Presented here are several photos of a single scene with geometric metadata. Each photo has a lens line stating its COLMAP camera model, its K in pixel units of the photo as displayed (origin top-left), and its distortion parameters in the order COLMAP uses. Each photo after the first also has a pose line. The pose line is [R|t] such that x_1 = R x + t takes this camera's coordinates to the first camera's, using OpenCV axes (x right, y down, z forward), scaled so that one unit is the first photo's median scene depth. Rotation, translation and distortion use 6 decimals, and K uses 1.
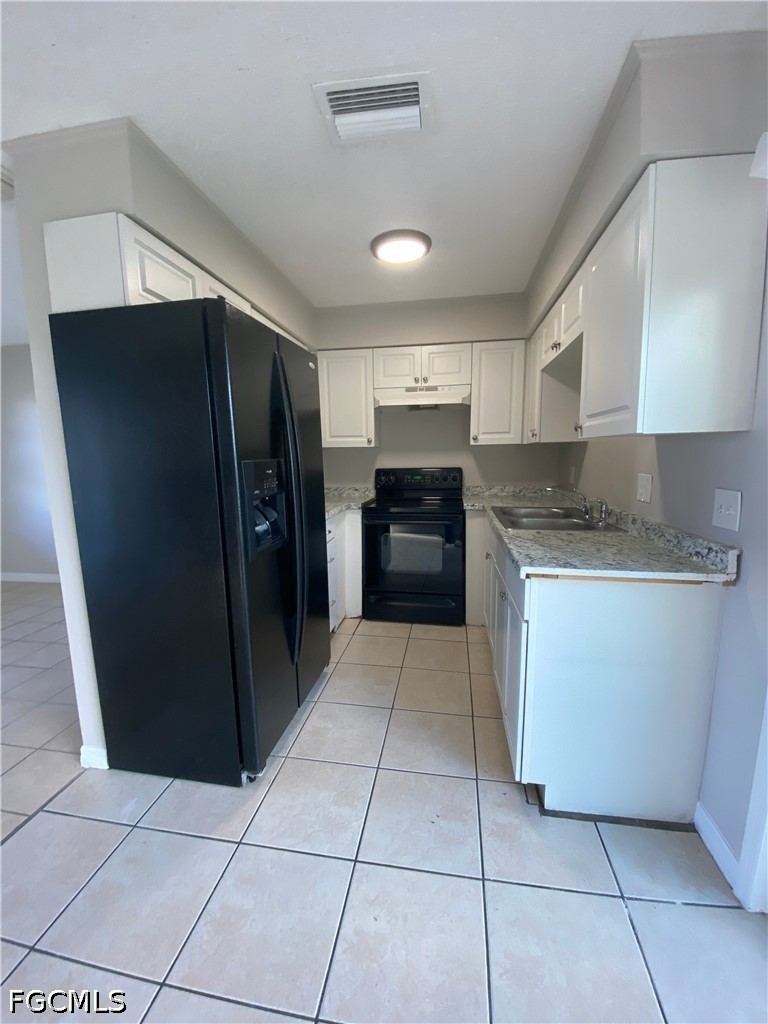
lens RADIAL K [[421.6, 0, 385.4], [0, 421.6, 513.1], [0, 0, 1]] dist [0.005820, -0.011000]
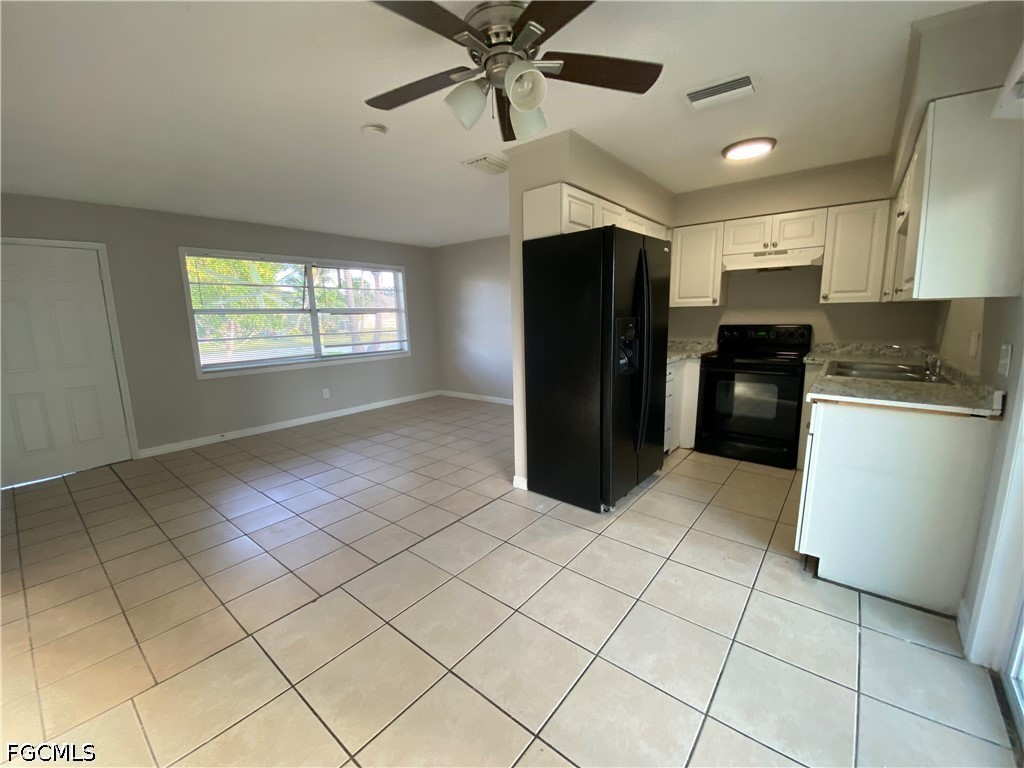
lens RADIAL K [[421.6, 0, 505.4], [0, 421.6, 385.8], [0, 0, 1]] dist [0.005820, -0.011000]
pose [[0.865589, 0.081681, -0.494048, 0.101764], [-0.063917, 0.996559, 0.052777, 0.066646], [0.496659, -0.014105, 0.867831, -0.537963]]
